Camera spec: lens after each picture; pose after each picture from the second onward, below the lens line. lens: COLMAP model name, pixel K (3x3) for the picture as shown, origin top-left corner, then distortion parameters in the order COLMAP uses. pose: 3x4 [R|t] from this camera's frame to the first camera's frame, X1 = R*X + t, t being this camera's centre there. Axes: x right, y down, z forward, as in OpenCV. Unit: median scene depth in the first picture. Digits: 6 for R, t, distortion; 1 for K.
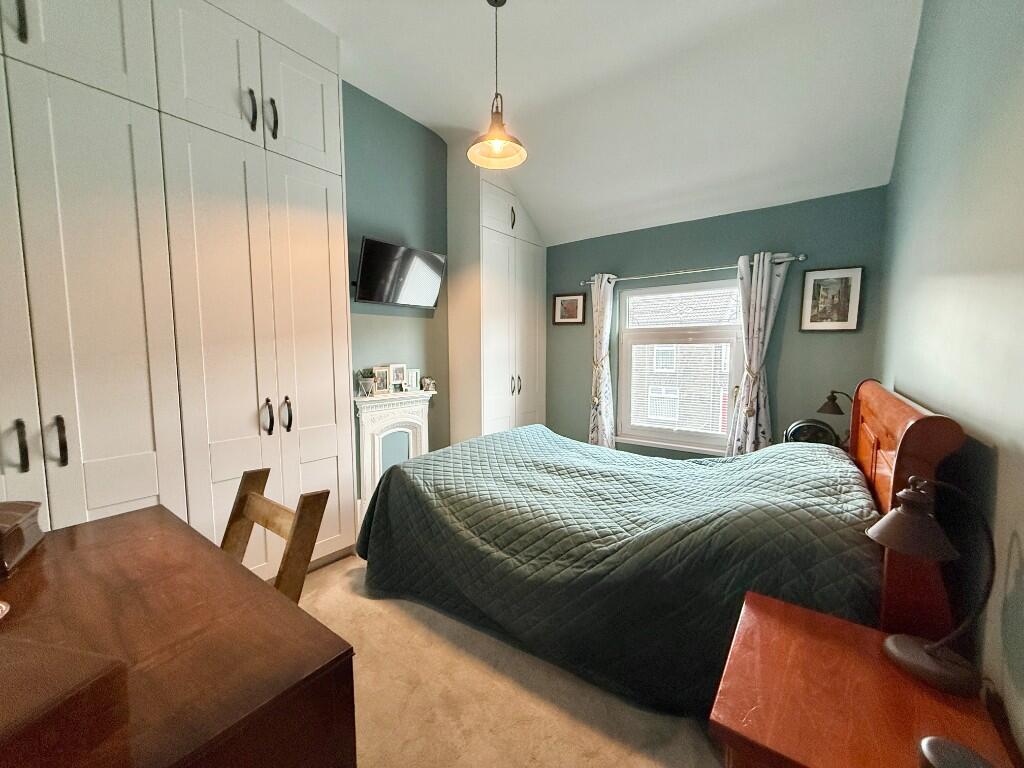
lens RADIAL K [[409.1, 0, 507.6], [0, 409.1, 385.5], [0, 0, 1]] dist [0.000831, 0.000230]
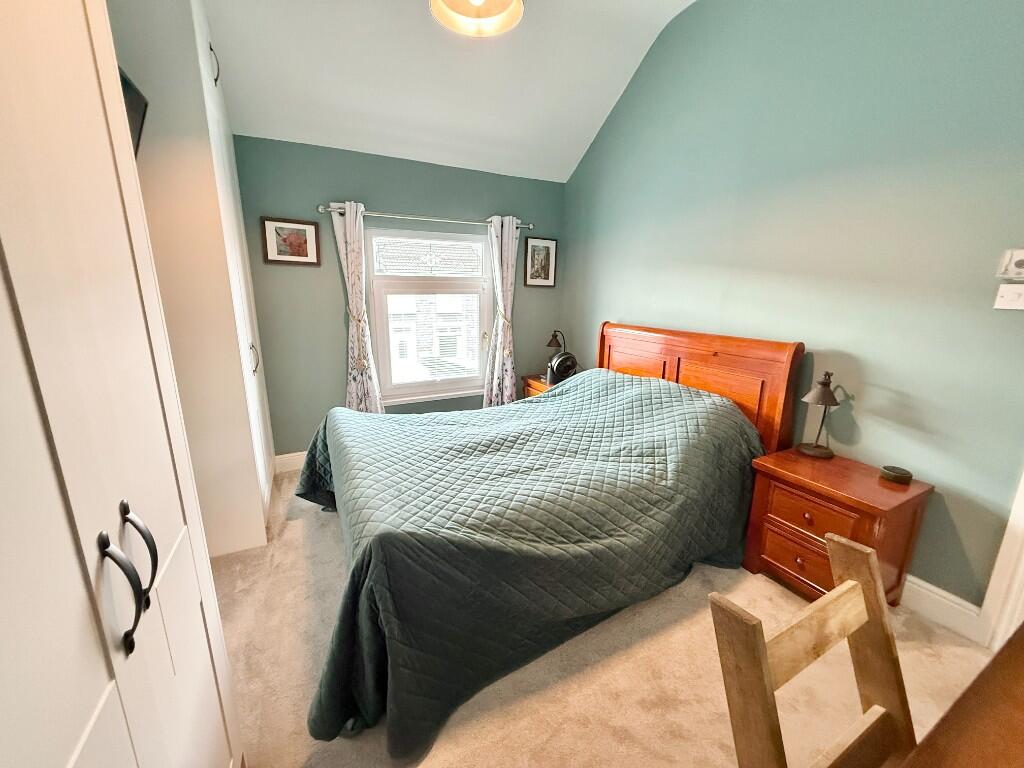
lens RADIAL K [[409.1, 0, 510.9], [0, 409.1, 385.1], [0, 0, 1]] dist [0.000831, 0.000230]
pose [[0.436711, -0.195354, 0.878135, -0.497329], [0.069313, 0.980542, 0.183665, -0.066118], [-0.896928, -0.019343, 0.441754, 0.473695]]
